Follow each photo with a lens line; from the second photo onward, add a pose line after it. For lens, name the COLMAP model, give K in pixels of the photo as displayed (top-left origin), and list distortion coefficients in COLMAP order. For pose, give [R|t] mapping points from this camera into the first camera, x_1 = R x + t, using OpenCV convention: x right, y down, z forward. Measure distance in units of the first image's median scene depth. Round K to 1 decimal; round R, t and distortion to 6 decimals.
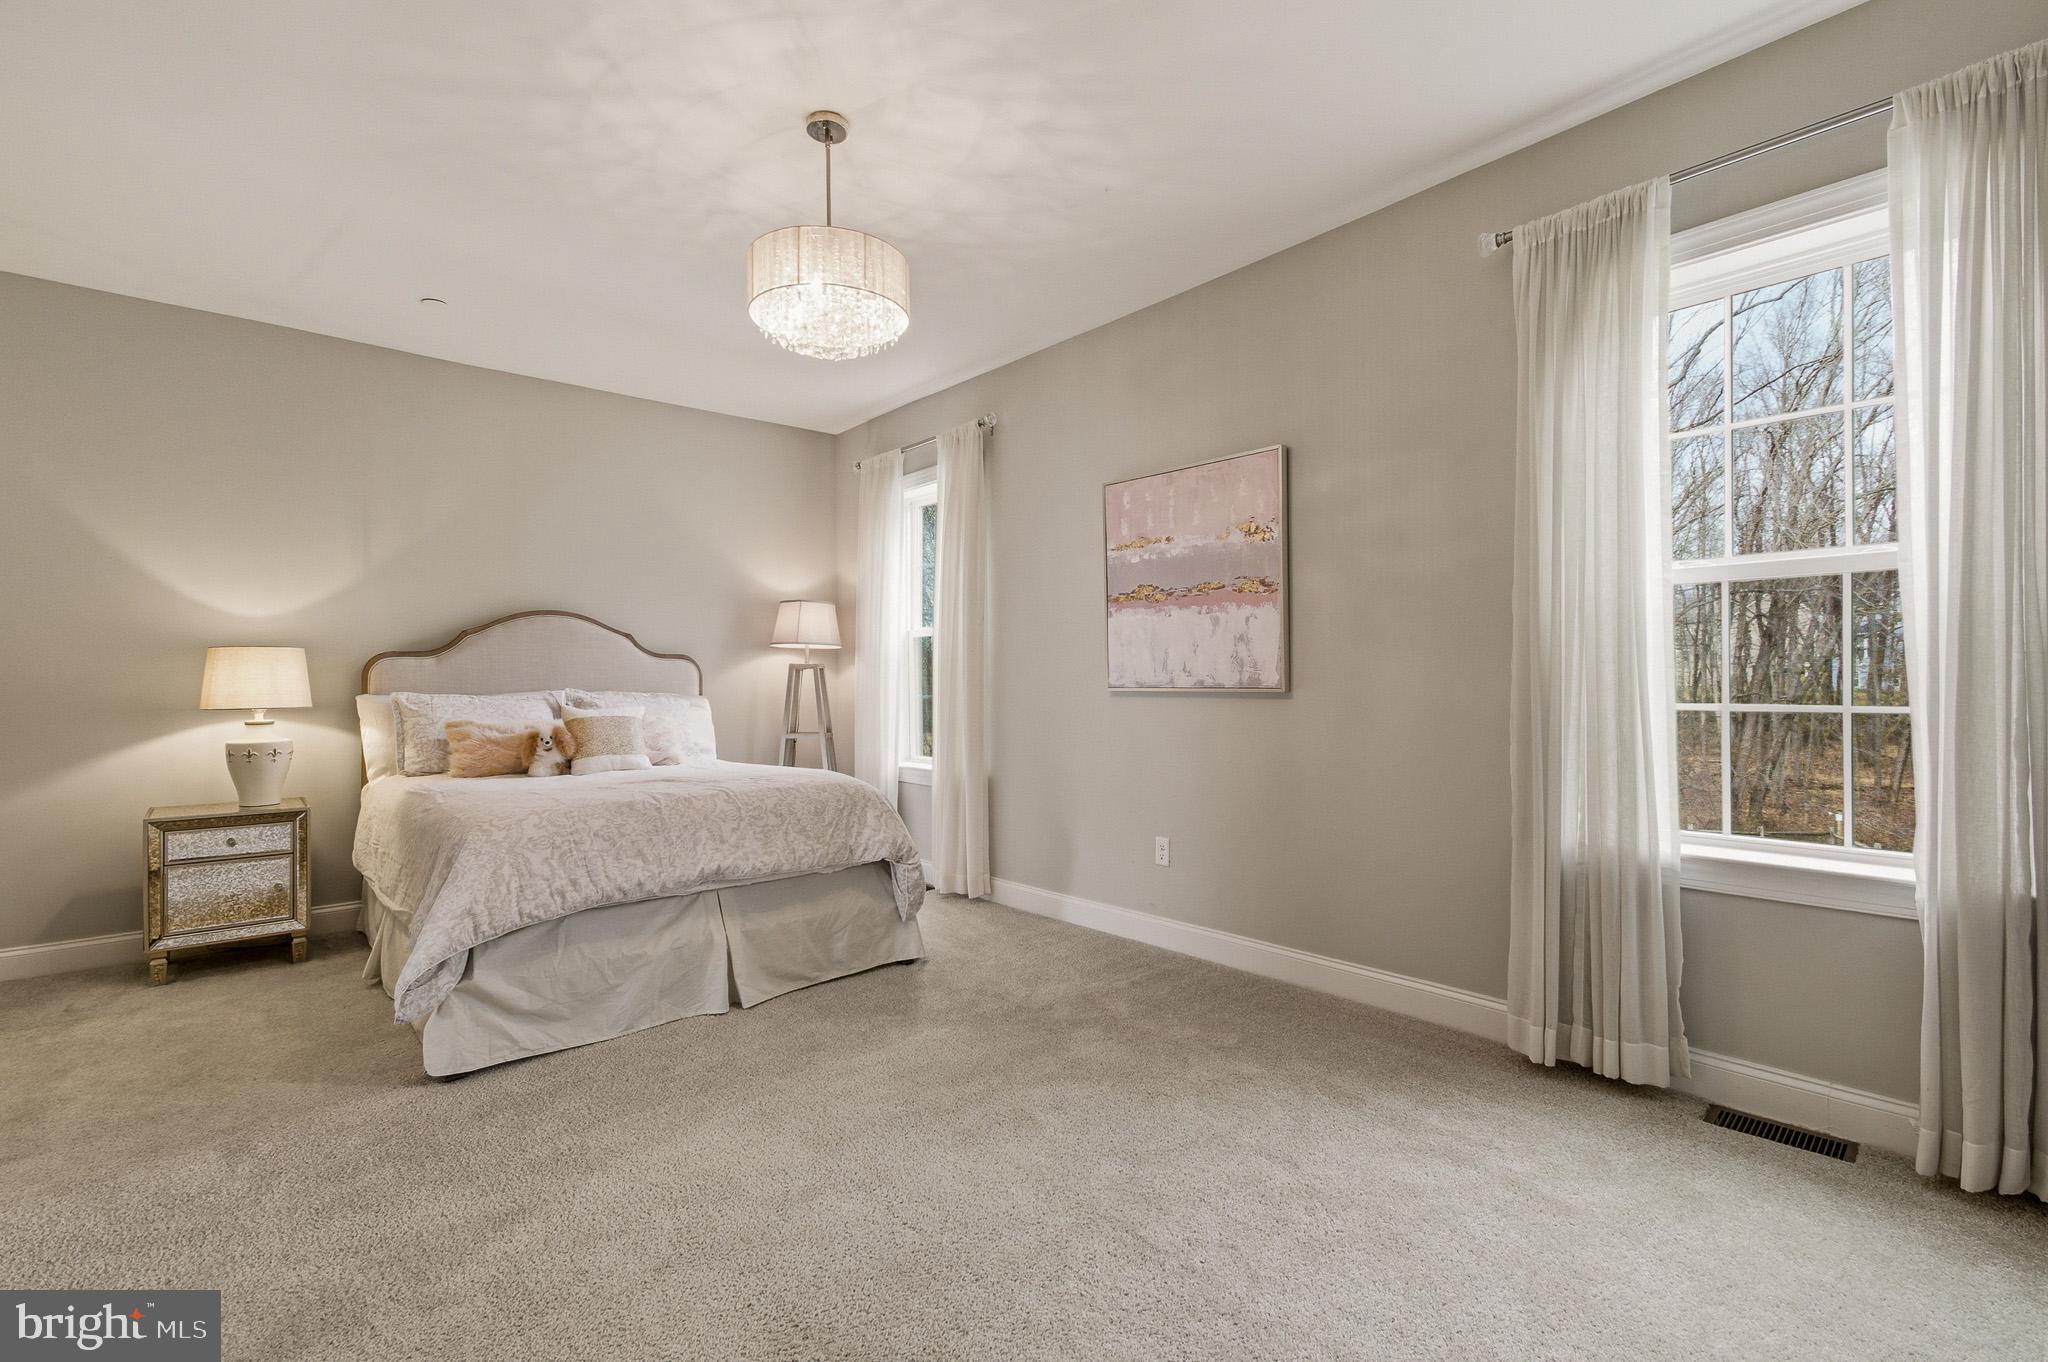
lens RADIAL K [[907.1, 0, 1036.6], [0, 907.1, 680.0], [0, 0, 1]] dist [-0.009388, 0.003705]
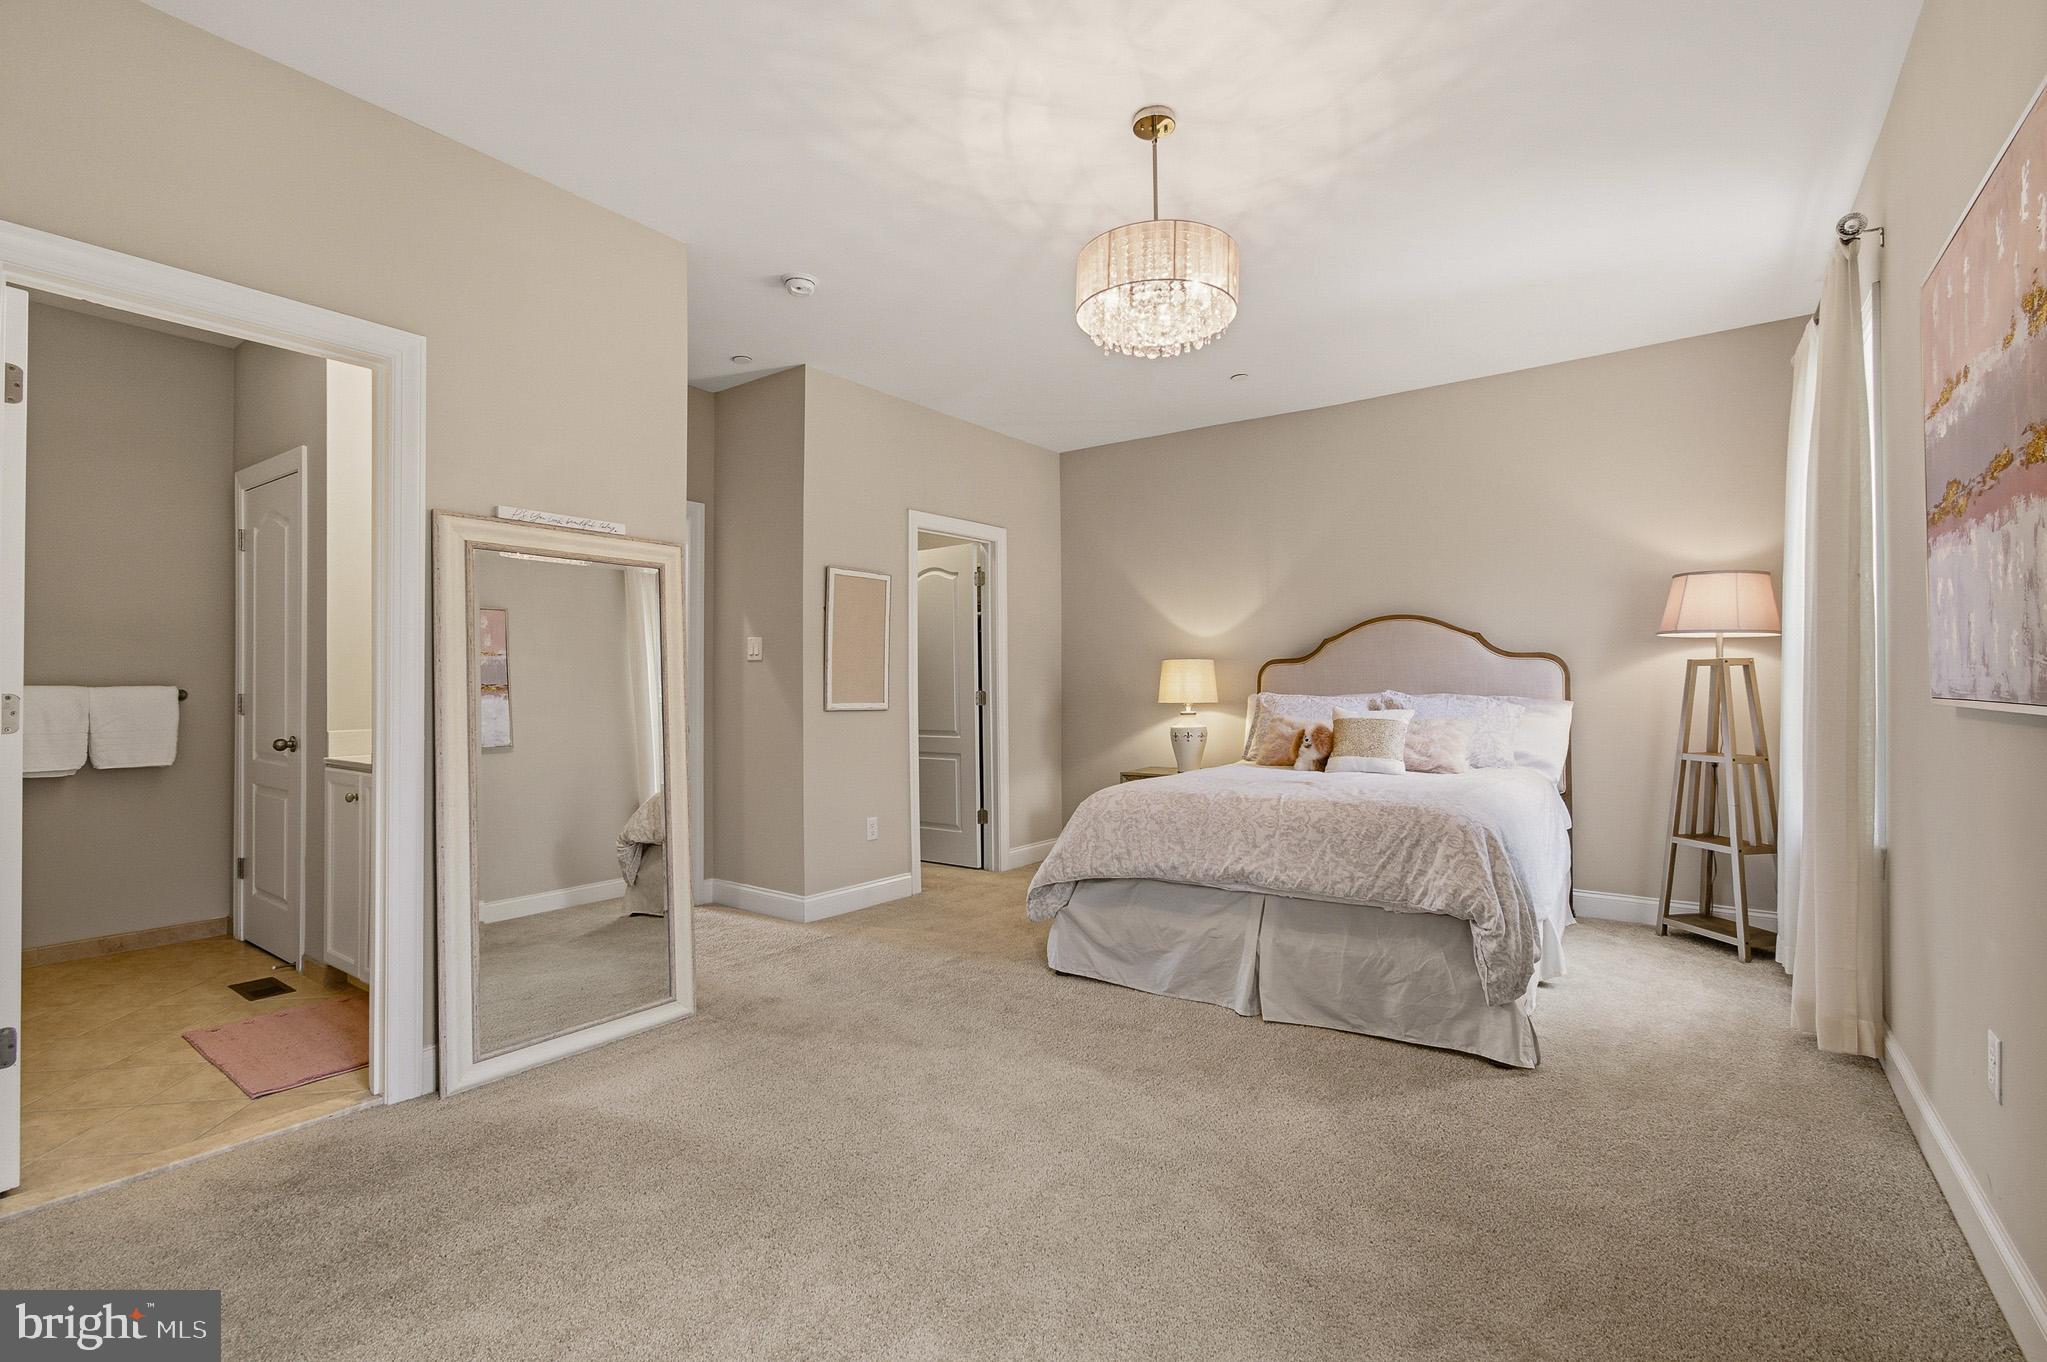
lens RADIAL K [[906.6, 0, 1030.9], [0, 906.6, 684.5], [0, 0, 1]] dist [-0.009388, 0.003705]
pose [[0.213516, 0.000440, -0.976940, 0.536908], [0.007376, 0.999971, 0.002062, -0.004053], [0.976912, -0.007646, 0.213506, 0.505386]]
